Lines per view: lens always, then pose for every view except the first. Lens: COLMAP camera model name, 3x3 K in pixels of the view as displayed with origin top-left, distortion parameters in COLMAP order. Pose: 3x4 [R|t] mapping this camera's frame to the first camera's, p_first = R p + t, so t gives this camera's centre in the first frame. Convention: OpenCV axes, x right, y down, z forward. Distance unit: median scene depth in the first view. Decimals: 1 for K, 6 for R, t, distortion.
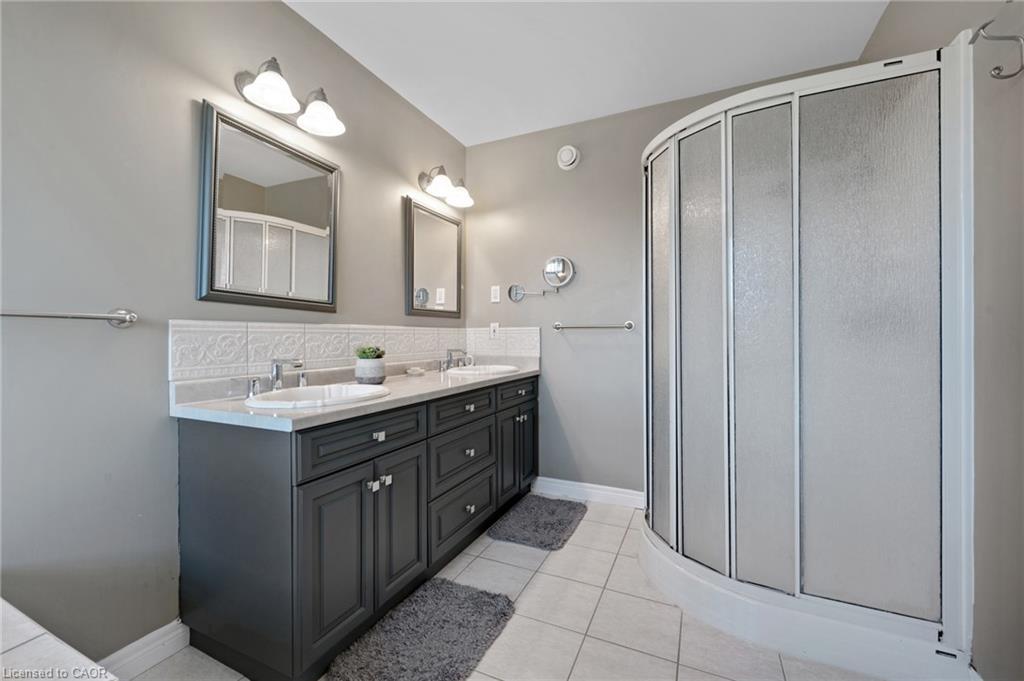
lens RADIAL K [[413.9, 0, 507.5], [0, 413.9, 339.6], [0, 0, 1]] dist [-0.013703, 0.000405]
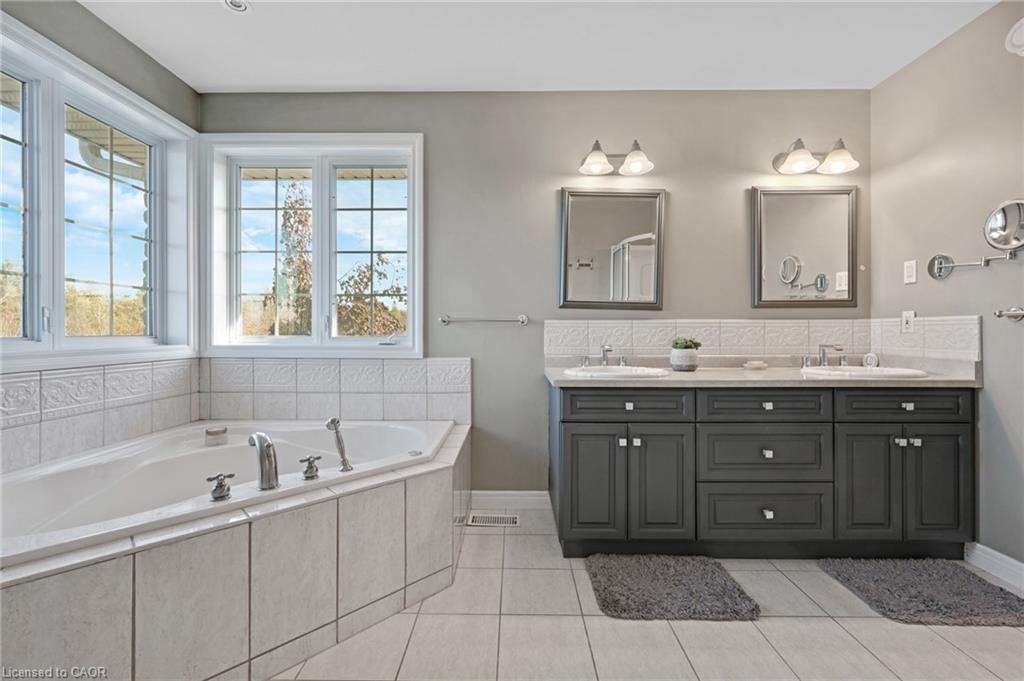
lens RADIAL K [[413.9, 0, 505.5], [0, 413.9, 331.7], [0, 0, 1]] dist [-0.013703, 0.000405]
pose [[0.418631, 0.006553, -0.908133, 0.457476], [-0.006650, 0.999969, 0.004150, -0.002972], [0.908132, 0.004302, 0.418662, 0.060977]]
